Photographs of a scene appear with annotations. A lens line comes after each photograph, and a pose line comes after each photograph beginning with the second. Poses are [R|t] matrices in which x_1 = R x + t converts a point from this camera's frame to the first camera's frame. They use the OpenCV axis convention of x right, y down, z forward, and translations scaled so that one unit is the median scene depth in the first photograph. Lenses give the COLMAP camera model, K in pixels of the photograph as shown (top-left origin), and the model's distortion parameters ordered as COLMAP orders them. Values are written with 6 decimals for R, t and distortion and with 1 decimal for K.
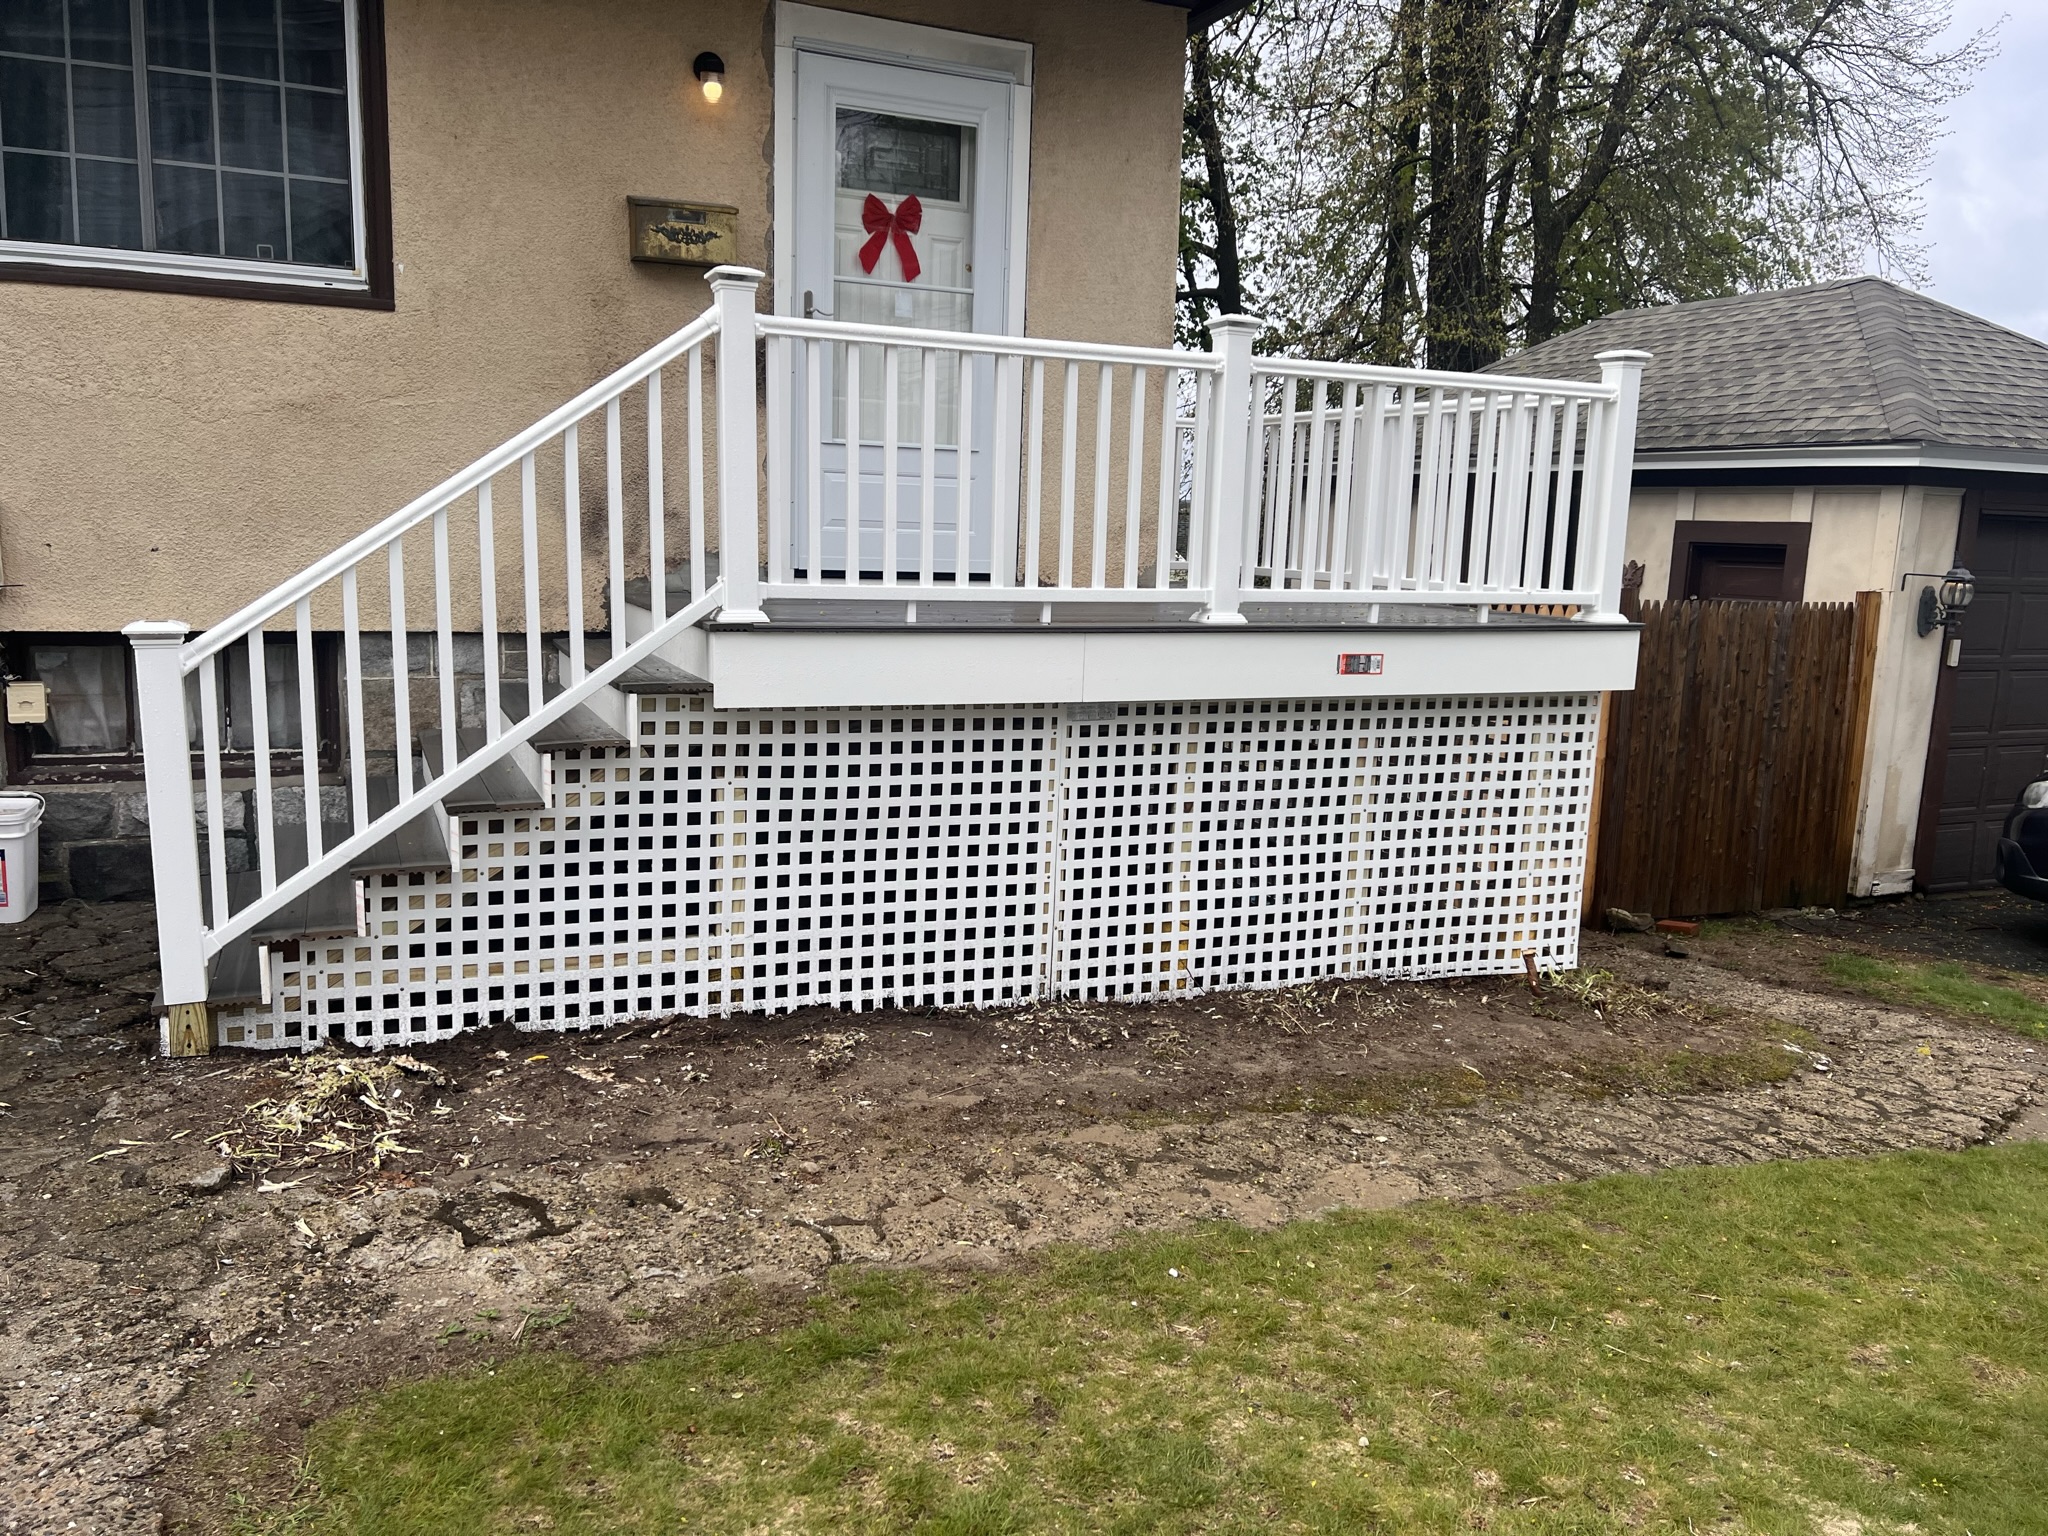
lens RADIAL K [[1533.8, 0, 1024.0], [0, 1533.8, 768.0], [0, 0, 1]] dist [0.153239, -0.370918]
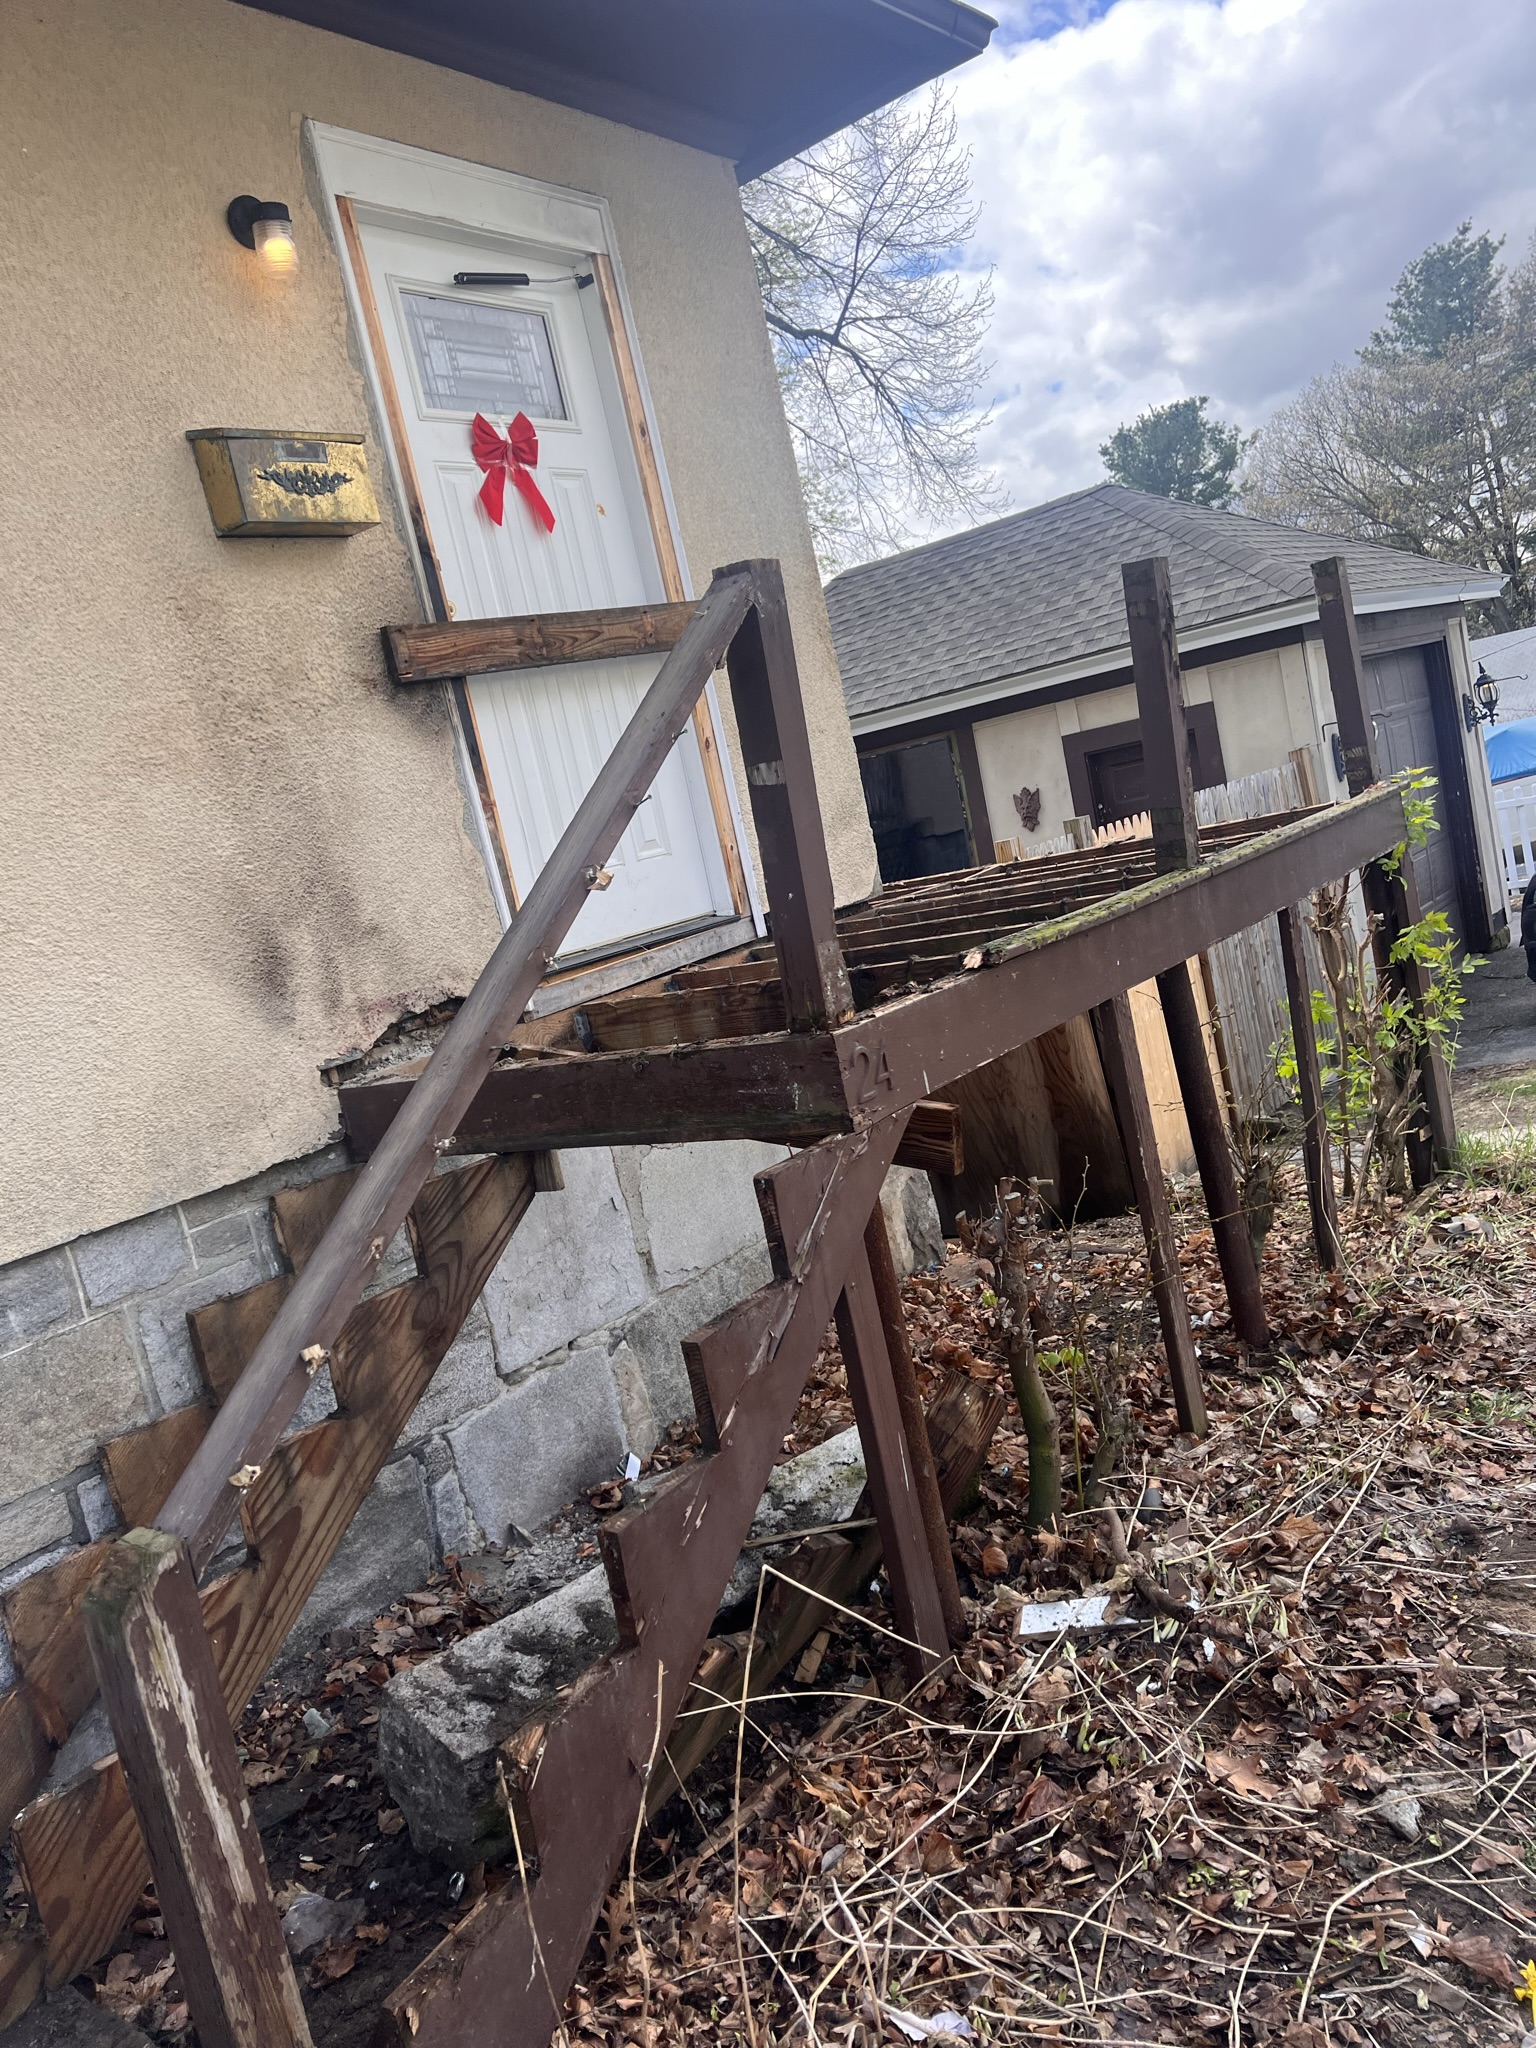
lens RADIAL K [[1529.9, 0, 768.0], [0, 1529.9, 1024.0], [0, 0, 1]] dist [0.076482, -0.103576]
pose [[0.852648, -0.284713, 0.438097, -0.392604], [0.315345, 0.948972, 0.002982, -0.083536], [-0.416591, 0.135610, 0.898923, 0.405498]]
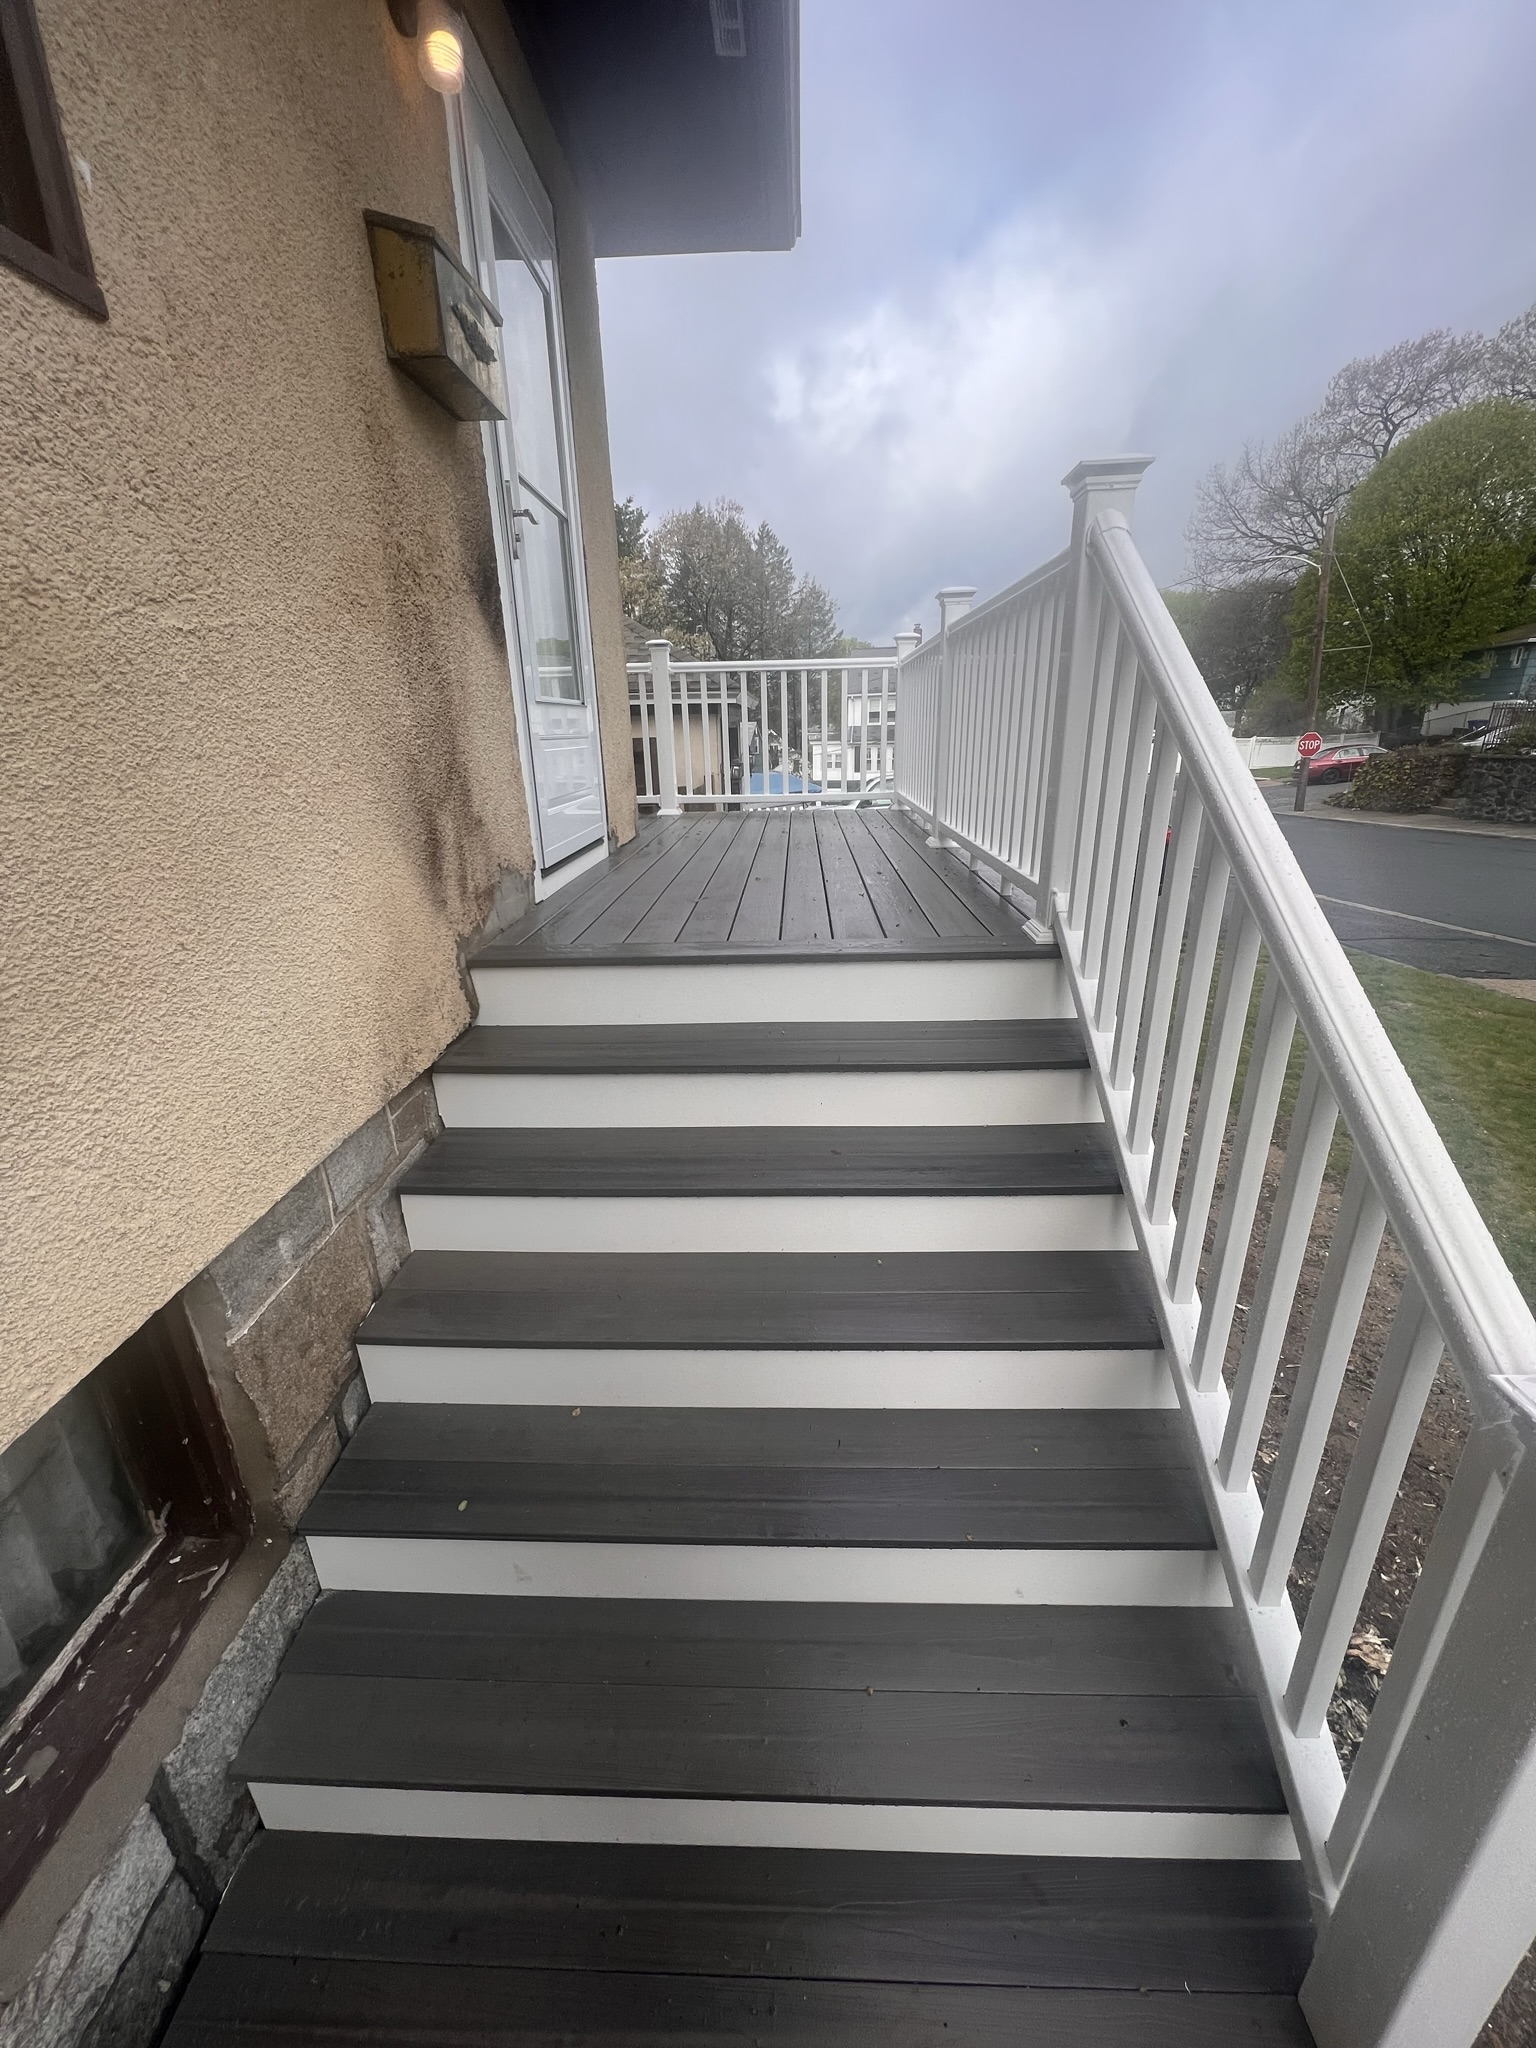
lens RADIAL K [[814.1, 0, 768.0], [0, 814.1, 1024.0], [0, 0, 1]] dist [0.009308, -0.000311]
pose [[0.433550, -0.350860, 0.830019, -0.521864], [0.185982, 0.936096, 0.298555, -0.172097], [-0.881729, 0.024930, 0.471098, 0.765570]]
